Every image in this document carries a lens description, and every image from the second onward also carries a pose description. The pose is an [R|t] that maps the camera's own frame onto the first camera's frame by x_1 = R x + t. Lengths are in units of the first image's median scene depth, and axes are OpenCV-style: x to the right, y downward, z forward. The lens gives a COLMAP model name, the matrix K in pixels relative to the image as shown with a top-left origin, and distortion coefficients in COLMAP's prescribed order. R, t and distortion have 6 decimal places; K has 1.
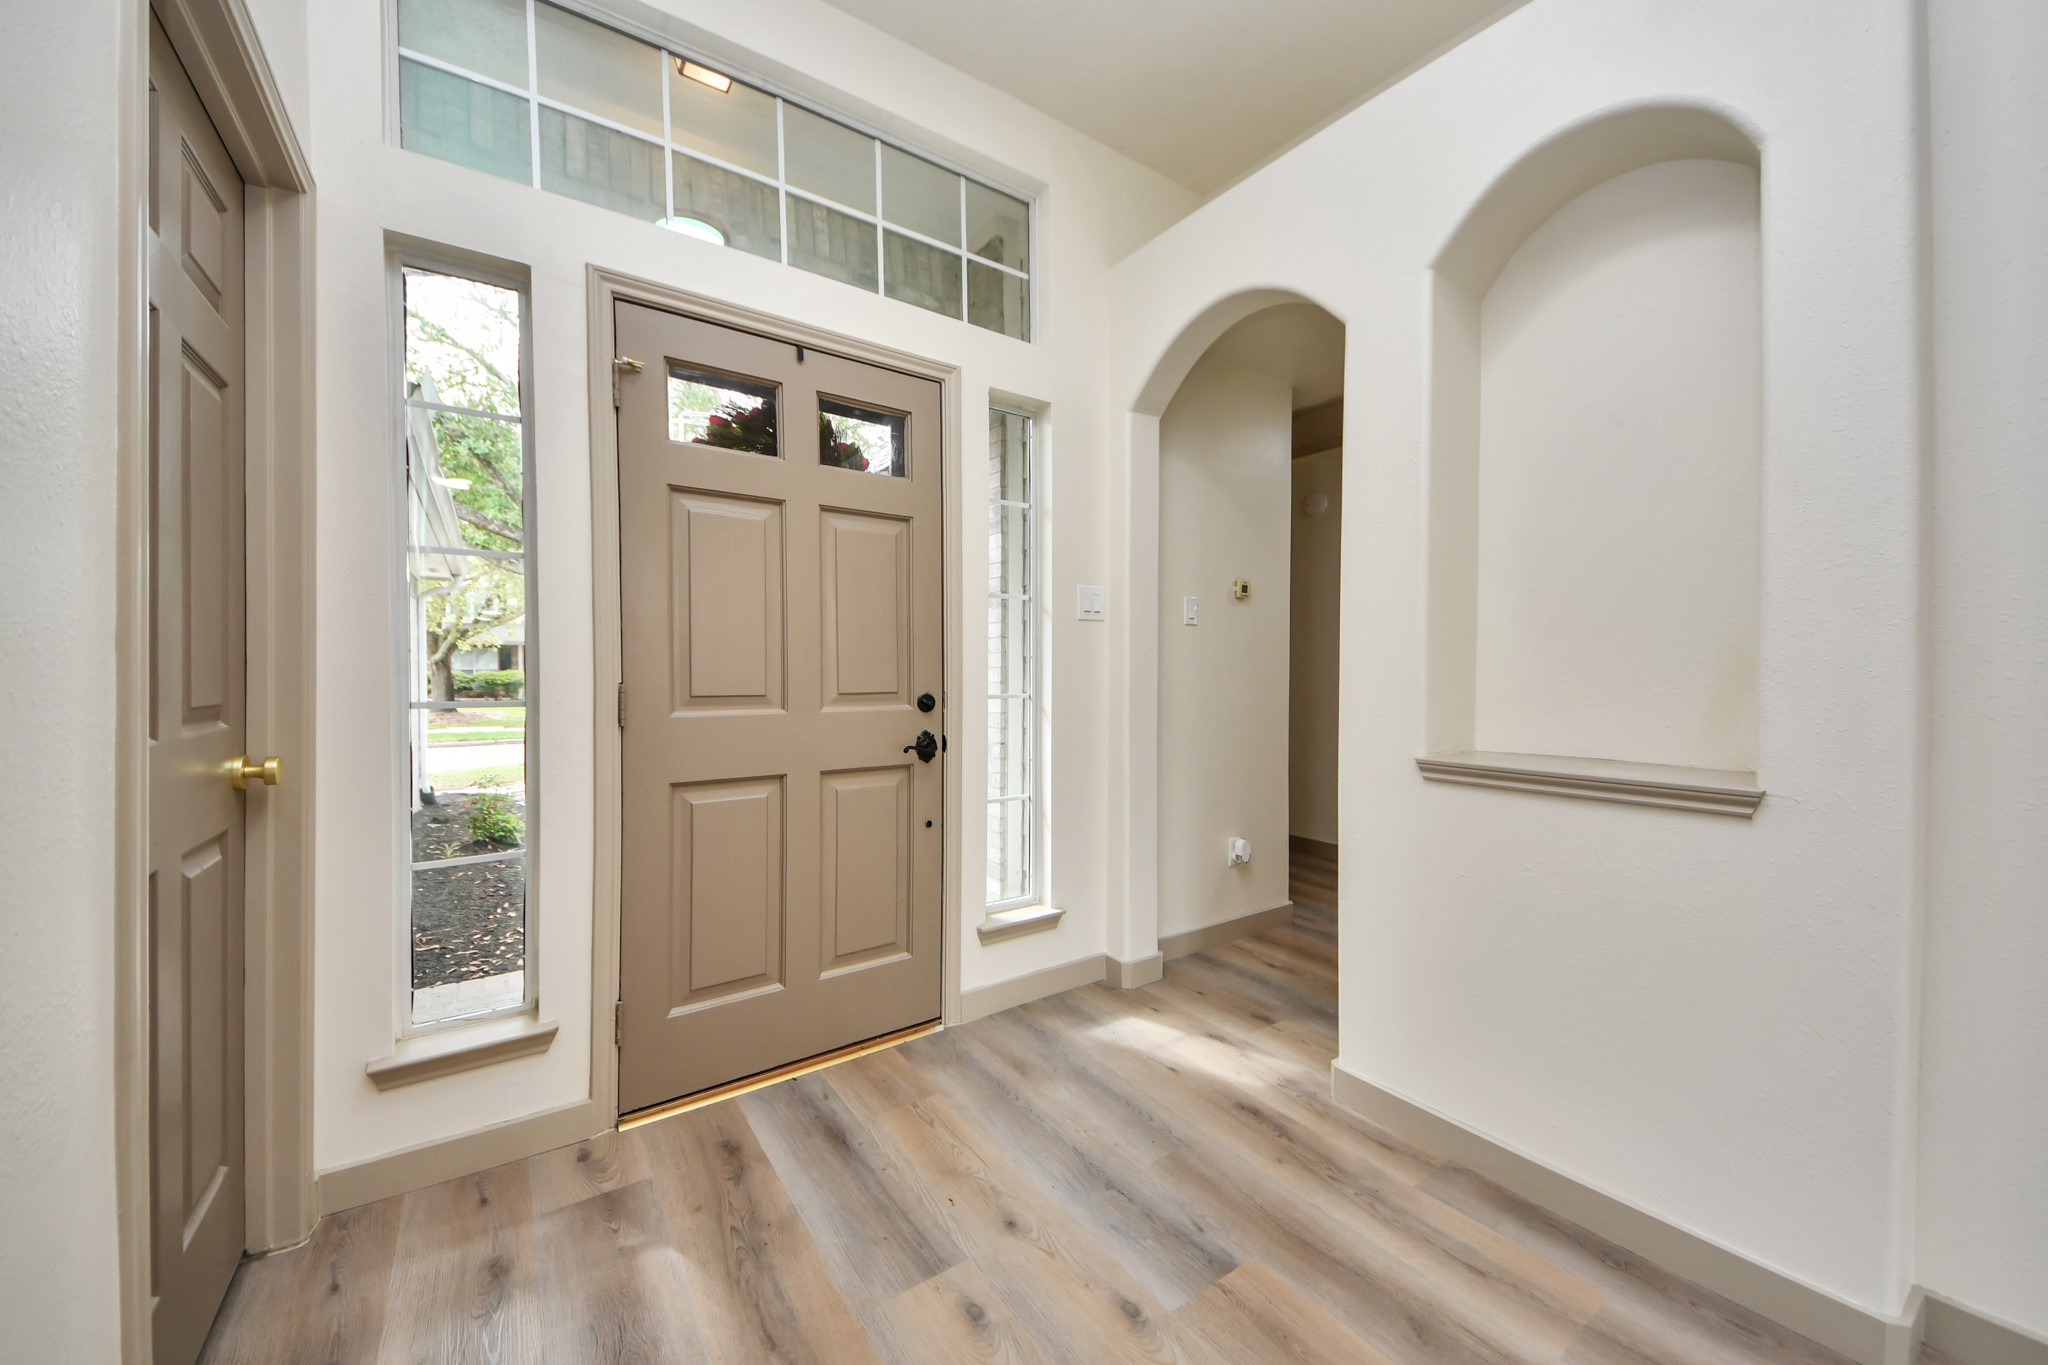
lens RADIAL K [[724.5, 0, 1013.1], [0, 724.5, 671.8], [0, 0, 1]] dist [0.039867, -0.000041]
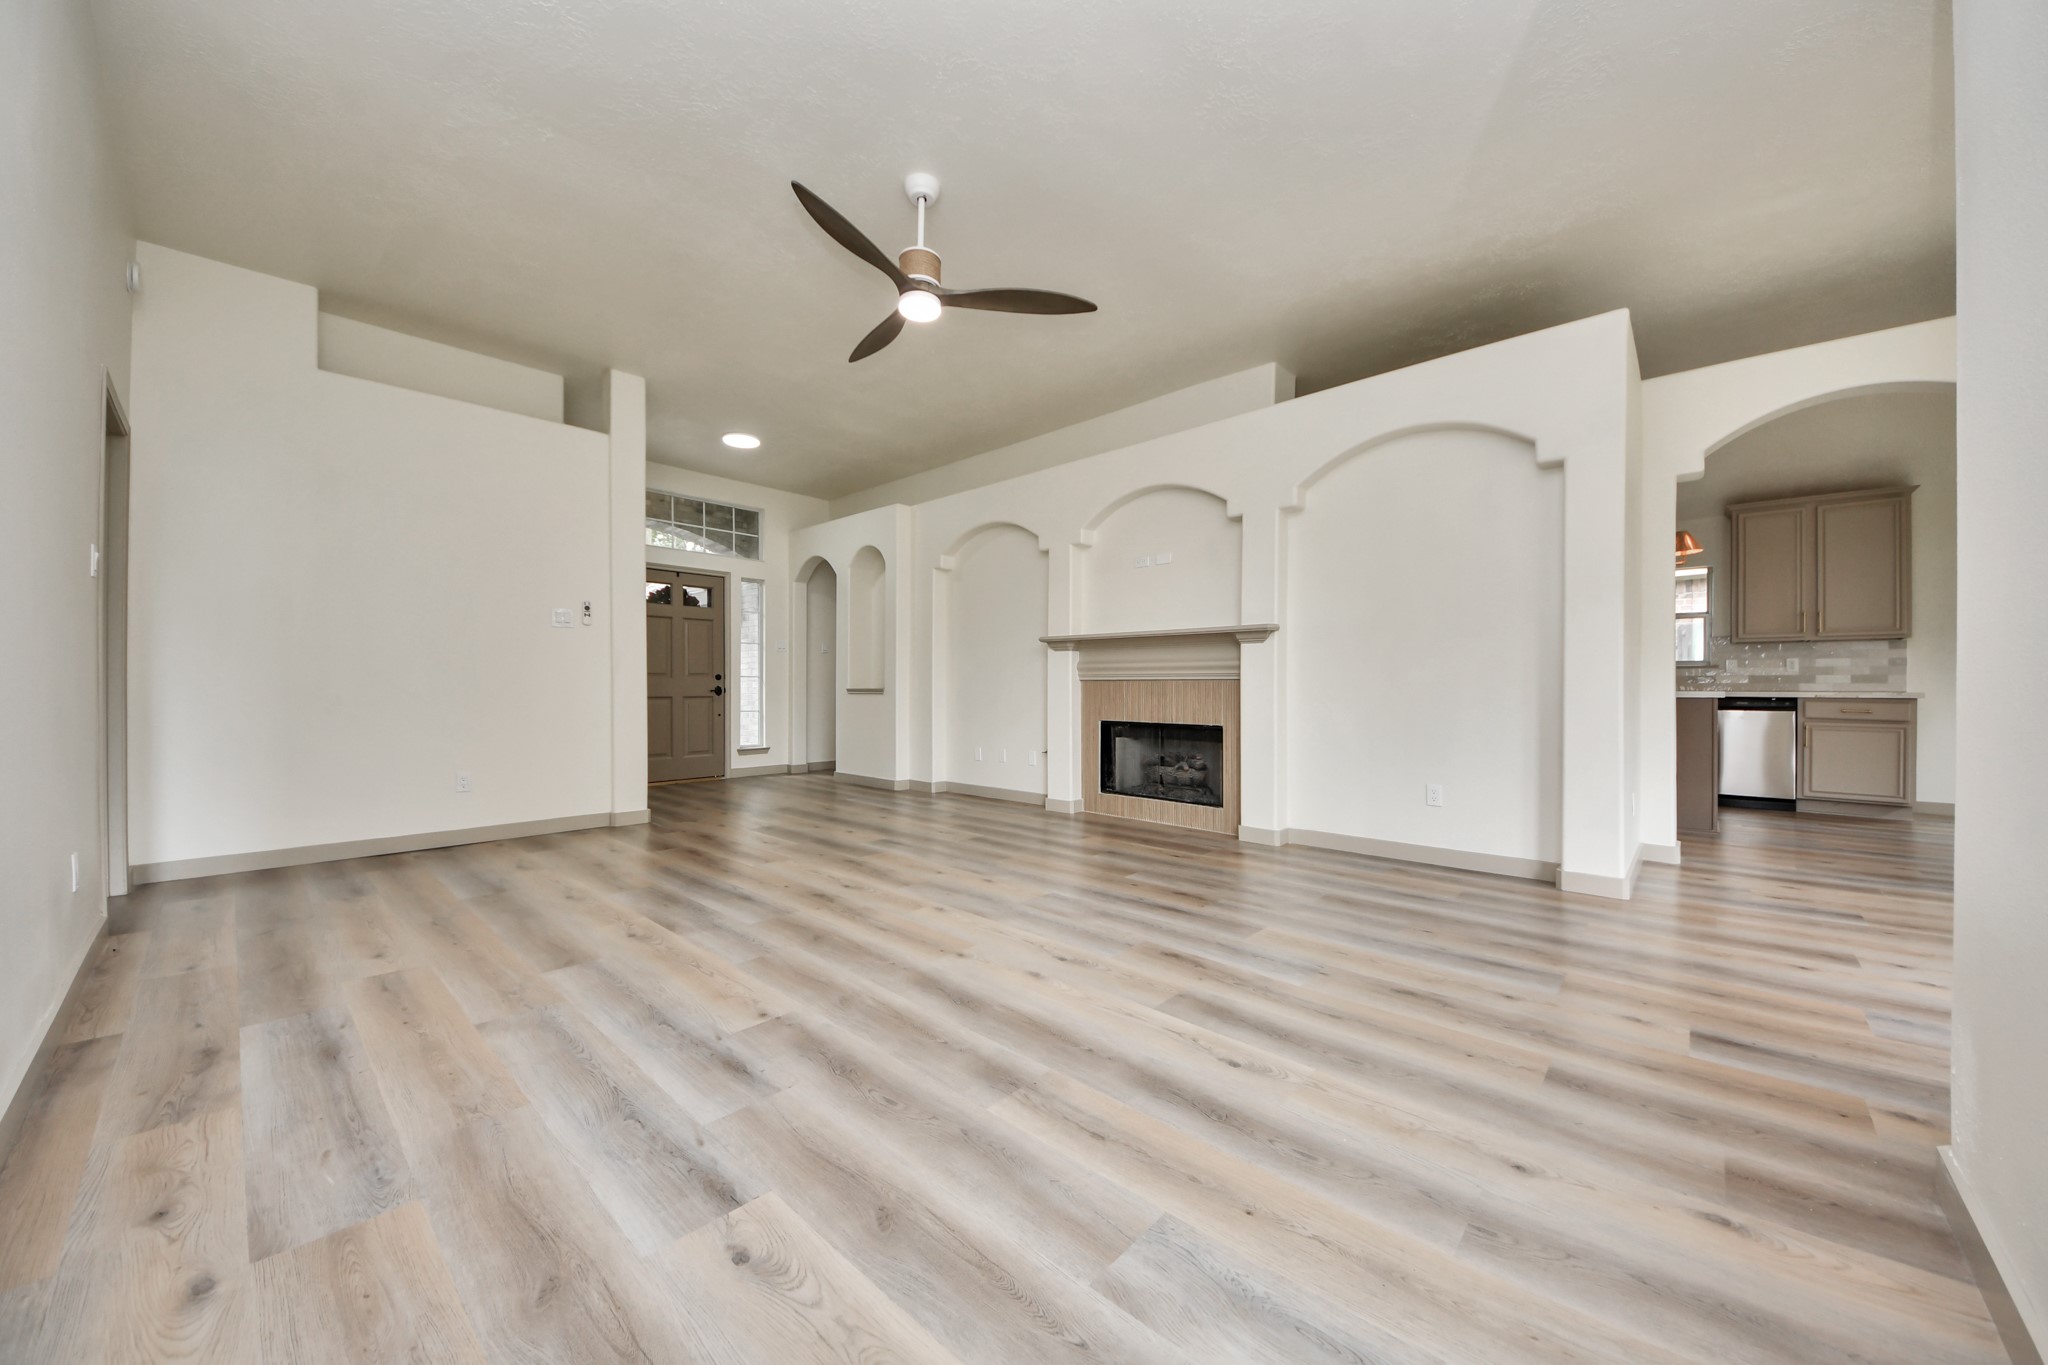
lens RADIAL K [[738.6, 0, 1021.9], [0, 738.6, 685.5], [0, 0, 1]] dist [0.023833, -0.000216]
pose [[0.978878, -0.000601, 0.204444, 0.533851], [0.000850, 0.999999, -0.001132, 0.087078], [-0.204443, 0.001282, 0.978878, -2.527497]]
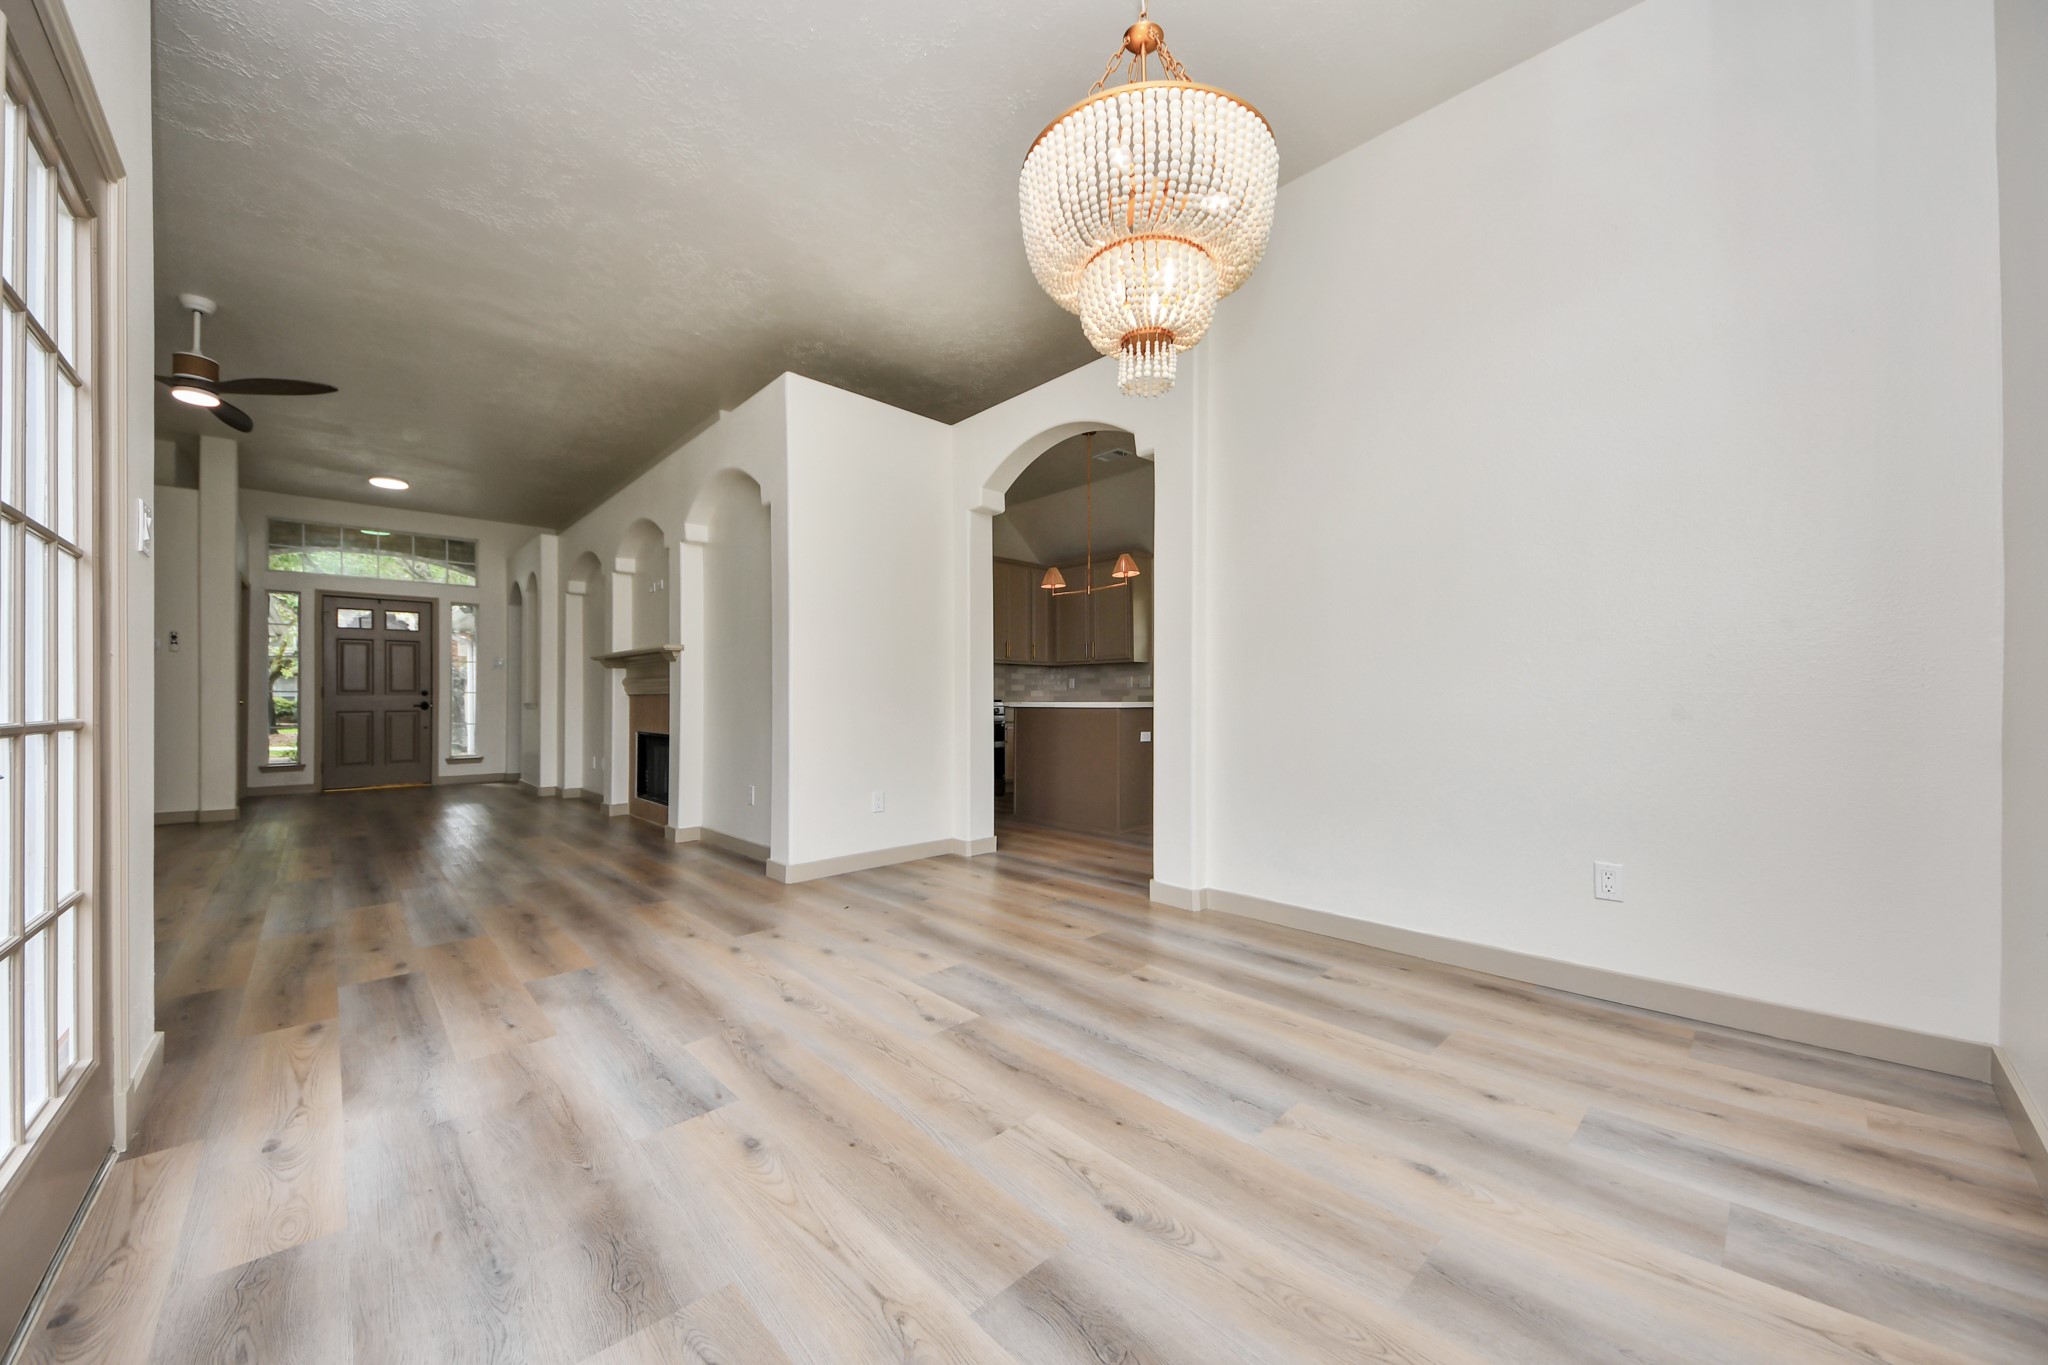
lens RADIAL K [[737.6, 0, 1024.0], [0, 737.6, 682.5], [0, 0, 1]] dist [0.027656, -0.017858]
pose [[0.989832, -0.005960, 0.142118, 2.314577], [0.009004, 0.999743, -0.020785, 0.093575], [-0.141958, 0.021853, 0.989631, -3.097078]]
